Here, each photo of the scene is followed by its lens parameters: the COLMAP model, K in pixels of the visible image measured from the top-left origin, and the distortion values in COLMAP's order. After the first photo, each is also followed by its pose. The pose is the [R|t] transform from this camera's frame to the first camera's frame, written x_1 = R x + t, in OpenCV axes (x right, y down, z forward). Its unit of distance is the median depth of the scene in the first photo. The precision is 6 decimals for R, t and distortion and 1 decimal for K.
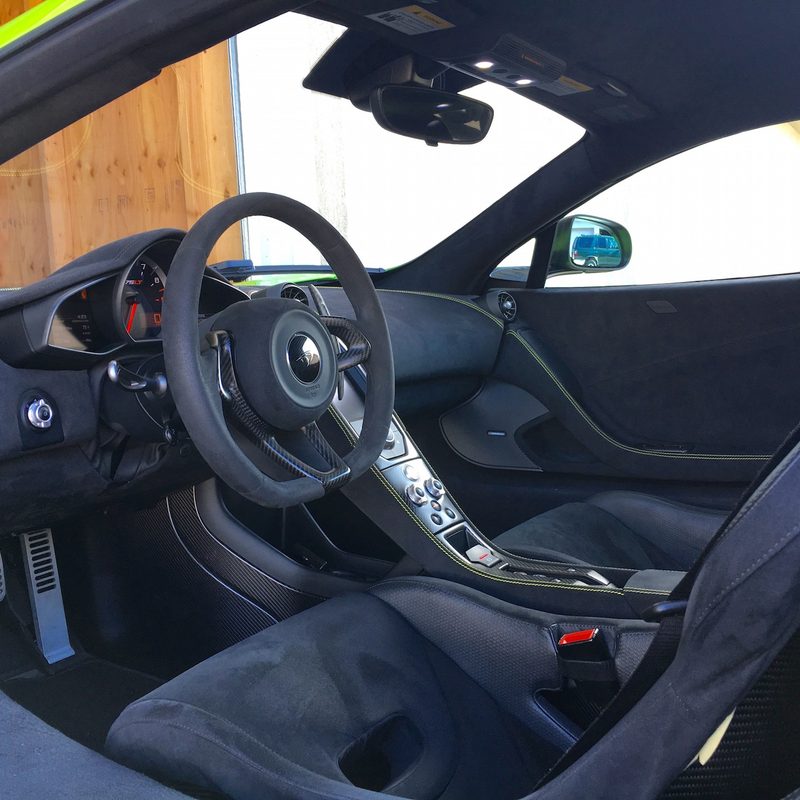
lens RADIAL K [[895.0, 0, 400.0], [0, 895.0, 400.0], [0, 0, 1]] dist [0.022393, -0.051474]
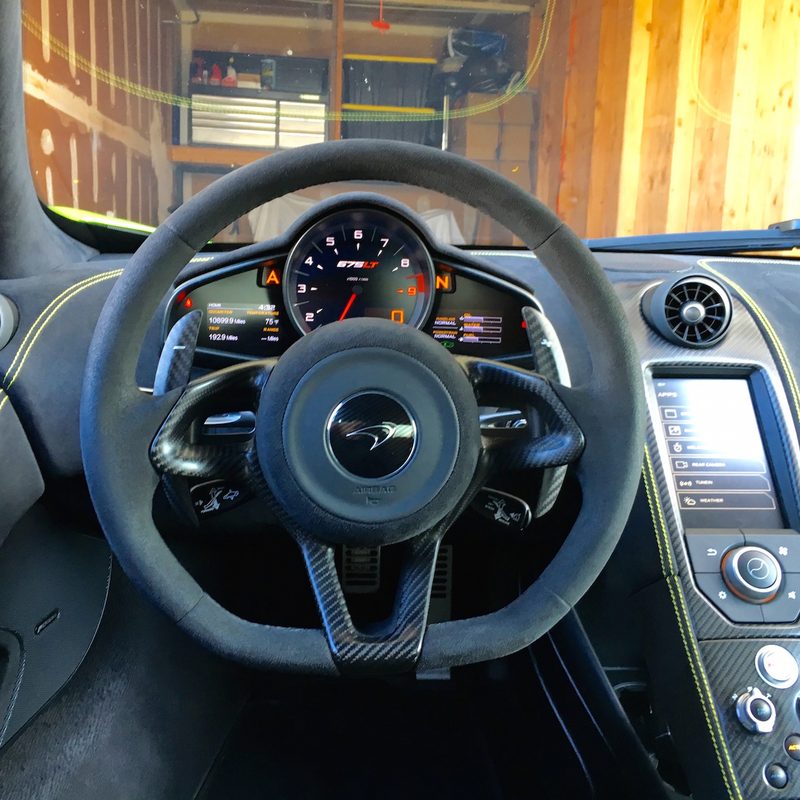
lens RADIAL K [[899.4, 0, 400.0], [0, 899.4, 400.0], [0, 0, 1]] dist [0.003535, -0.009172]
pose [[0.582775, 0.202087, -0.787105, 0.266904], [-0.133708, 0.979230, 0.152416, -0.119813], [0.801558, 0.016418, 0.597691, 0.513471]]
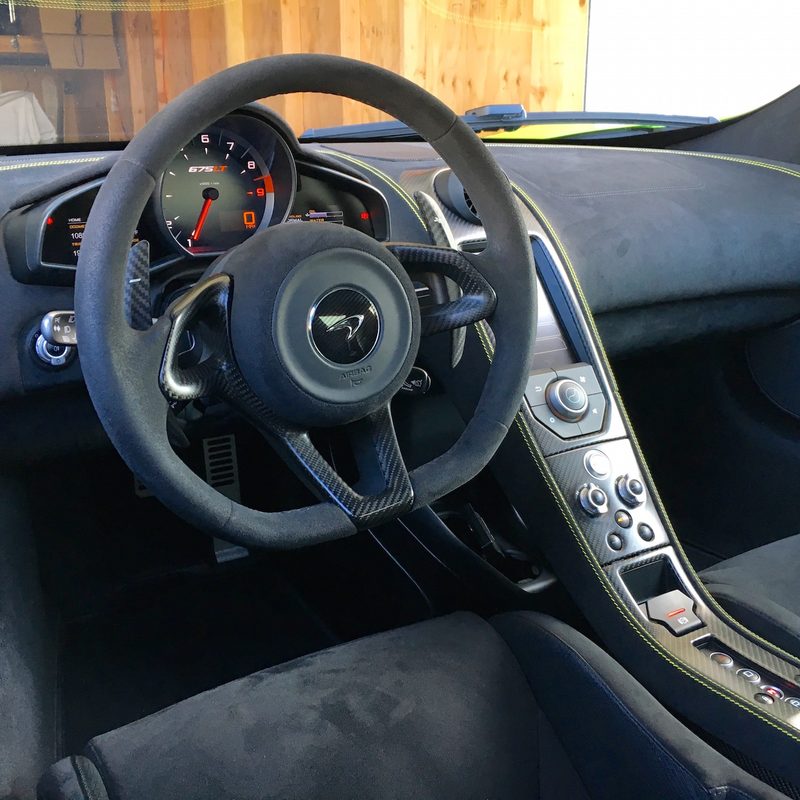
lens RADIAL K [[895.0, 0, 400.0], [0, 895.0, 400.0], [0, 0, 1]] dist [0.022393, -0.051474]
pose [[0.886266, 0.177604, -0.427773, 0.163351], [-0.083314, 0.969627, 0.229962, -0.111637], [0.455622, -0.168168, 0.874144, 0.338791]]
